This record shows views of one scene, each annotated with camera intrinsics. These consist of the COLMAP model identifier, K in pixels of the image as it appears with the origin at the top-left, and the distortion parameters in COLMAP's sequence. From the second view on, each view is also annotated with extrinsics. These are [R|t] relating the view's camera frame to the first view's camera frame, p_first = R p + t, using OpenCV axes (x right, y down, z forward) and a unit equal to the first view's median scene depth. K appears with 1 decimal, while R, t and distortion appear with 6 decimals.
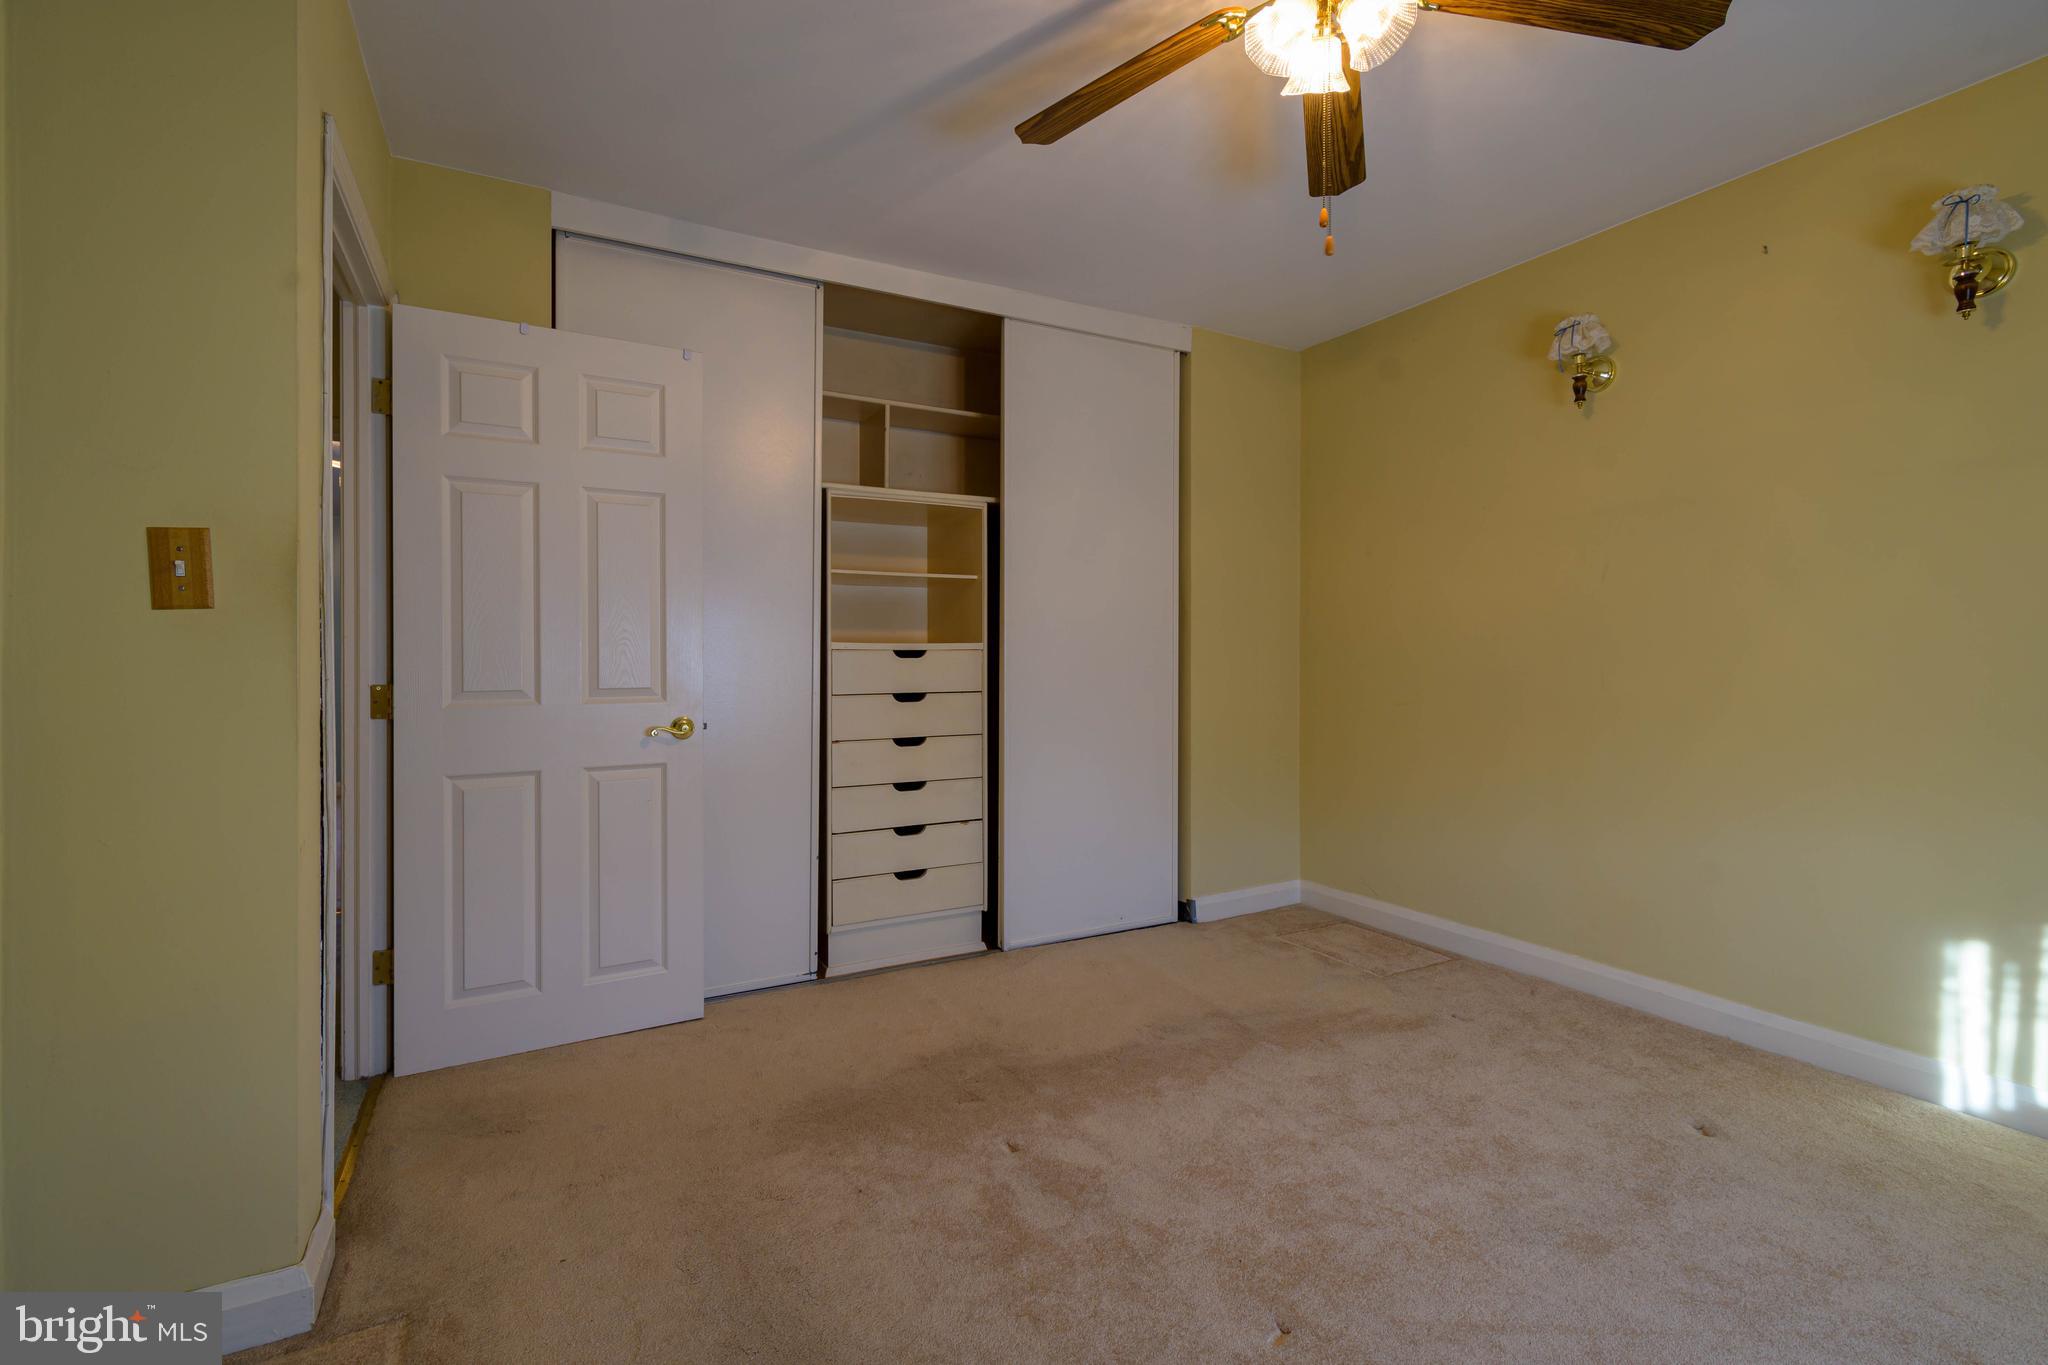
lens RADIAL K [[908.5, 0, 1004.8], [0, 908.5, 649.6], [0, 0, 1]] dist [-0.002380, 0.000391]
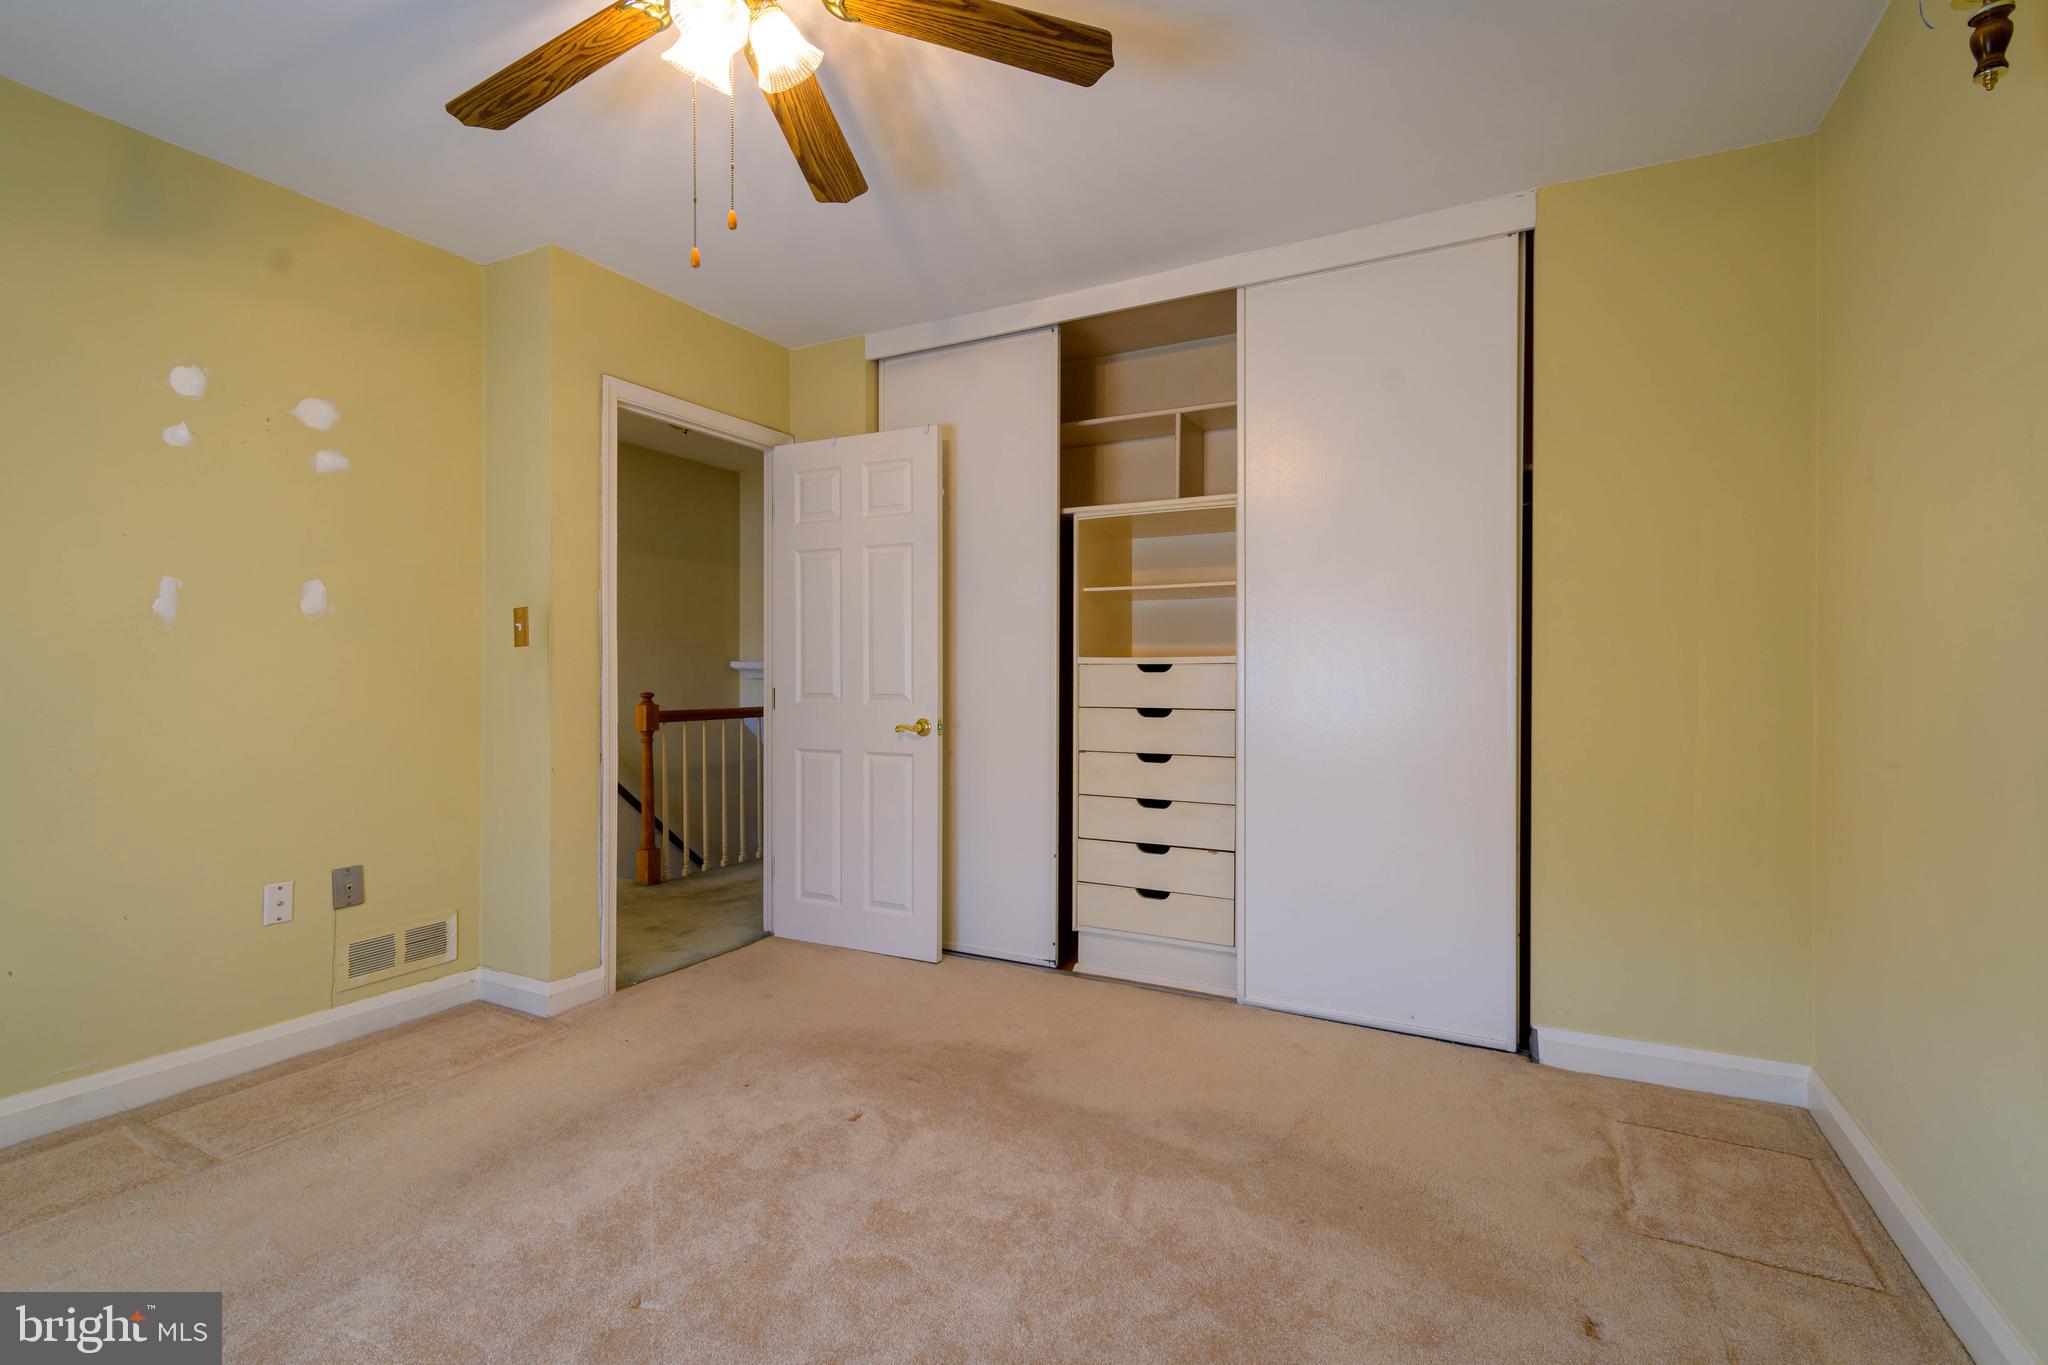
lens RADIAL K [[908.5, 0, 1023.0], [0, 908.5, 666.0], [0, 0, 1]] dist [-0.002380, 0.000391]
pose [[0.562506, -0.002333, -0.826790, 0.650567], [0.002982, 0.999995, -0.000793, 0.002552], [0.826787, -0.002019, 0.562511, 0.347428]]
